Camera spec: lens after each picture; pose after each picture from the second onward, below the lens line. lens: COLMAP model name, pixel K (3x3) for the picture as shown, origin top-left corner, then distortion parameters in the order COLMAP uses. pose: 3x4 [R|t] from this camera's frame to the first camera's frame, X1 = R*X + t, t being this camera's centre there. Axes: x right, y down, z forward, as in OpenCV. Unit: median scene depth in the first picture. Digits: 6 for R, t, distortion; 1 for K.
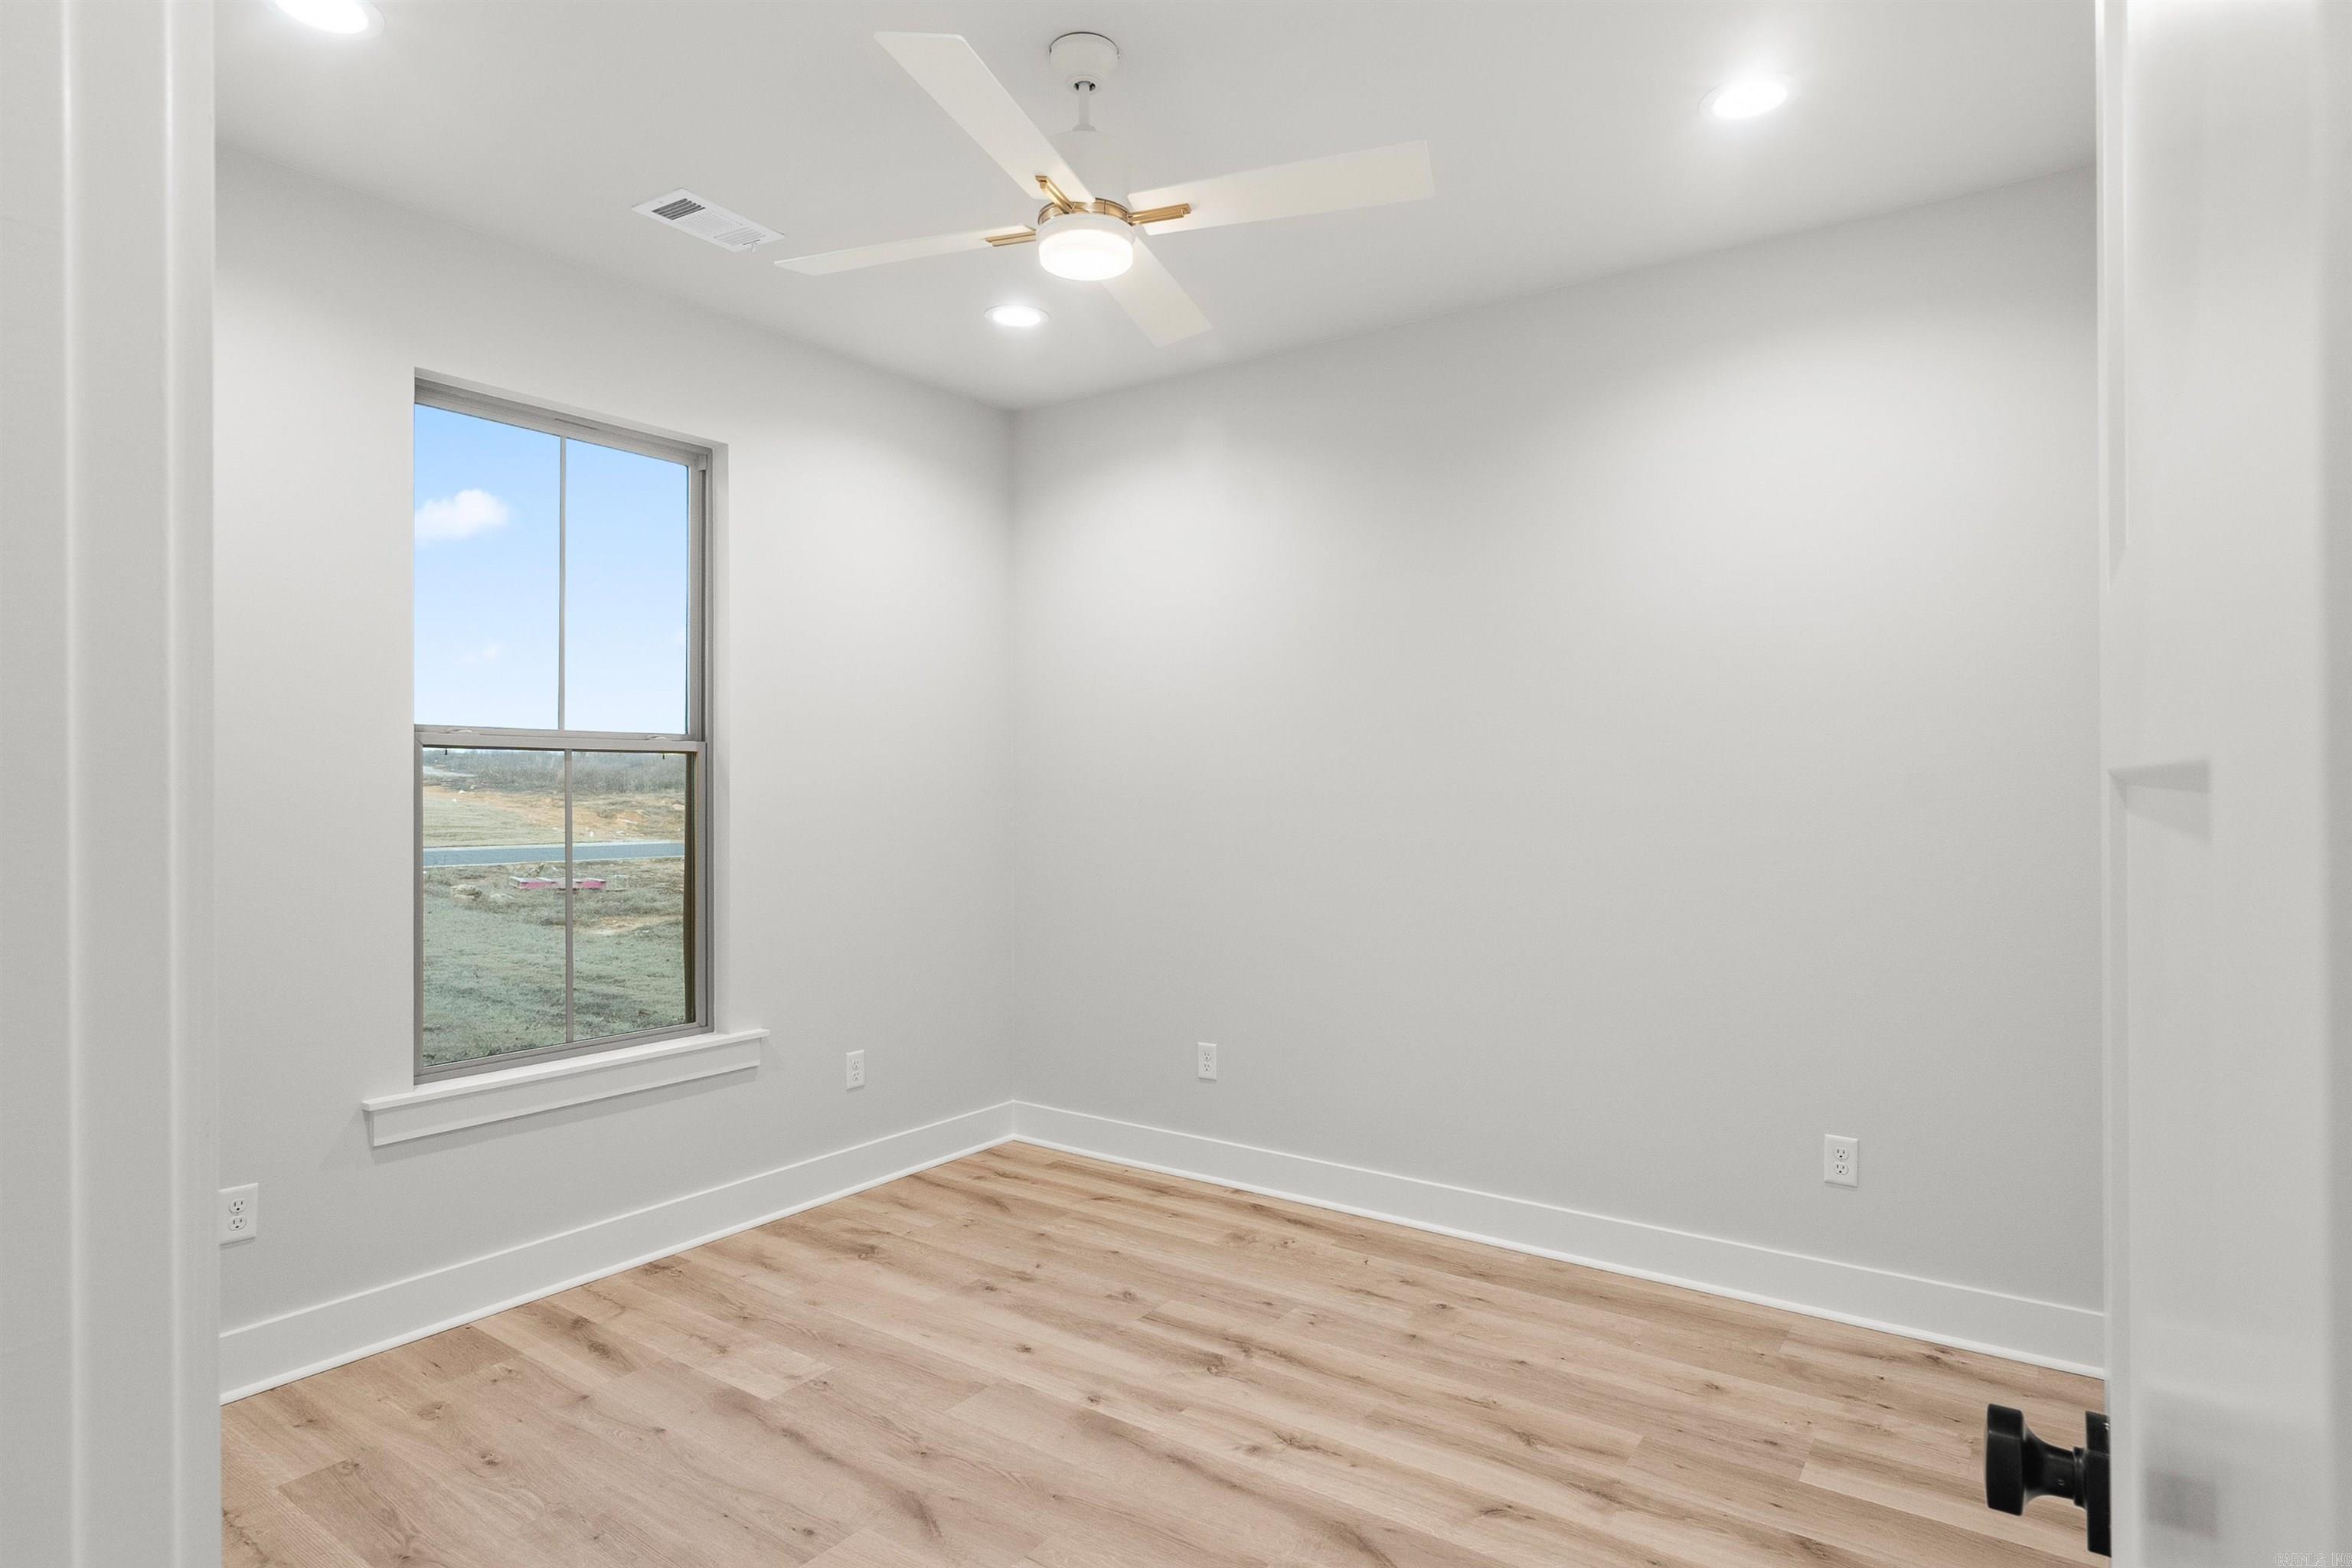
lens RADIAL K [[1265.4, 0, 1174.7], [0, 1265.4, 781.9], [0, 0, 1]] dist [-0.031488, 0.005533]
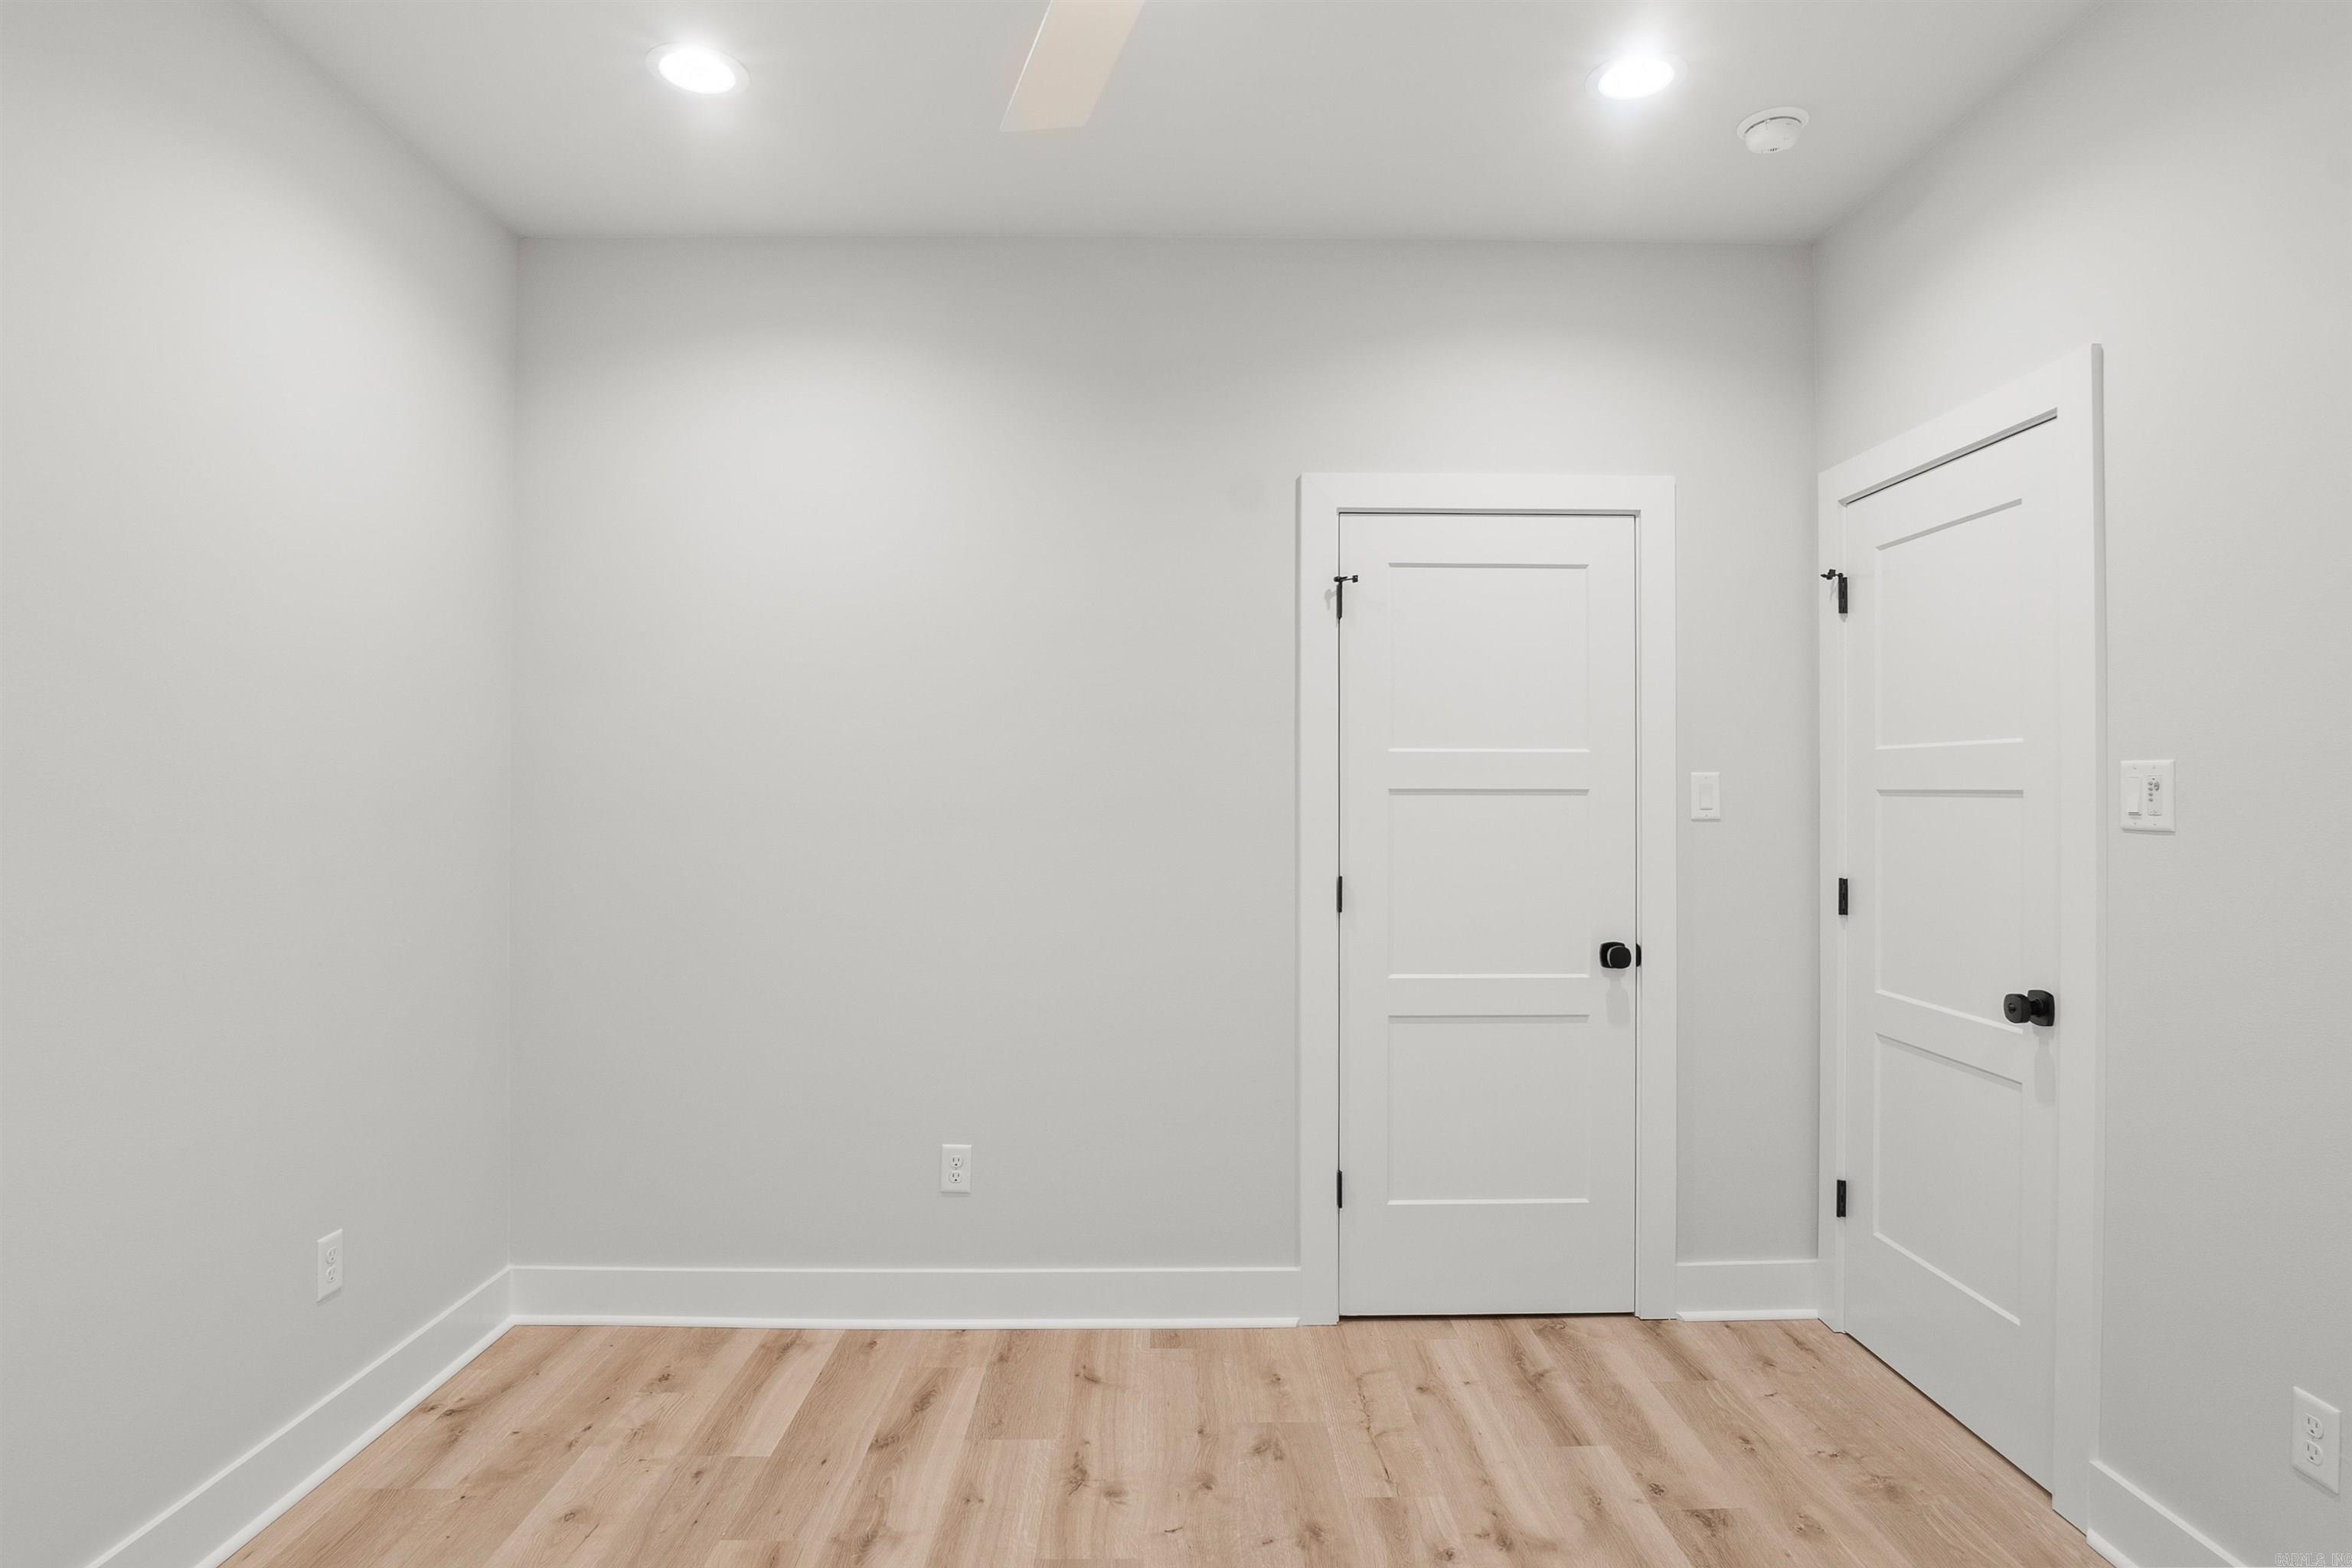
lens RADIAL K [[1265.4, 0, 1176.8], [0, 1265.4, 786.4], [0, 0, 1]] dist [-0.031488, 0.005533]
pose [[-0.586283, 0.004172, 0.810096, -0.499731], [0.001731, 0.999991, -0.003897, 0.004163], [-0.810105, -0.000882, -0.586284, 1.216259]]
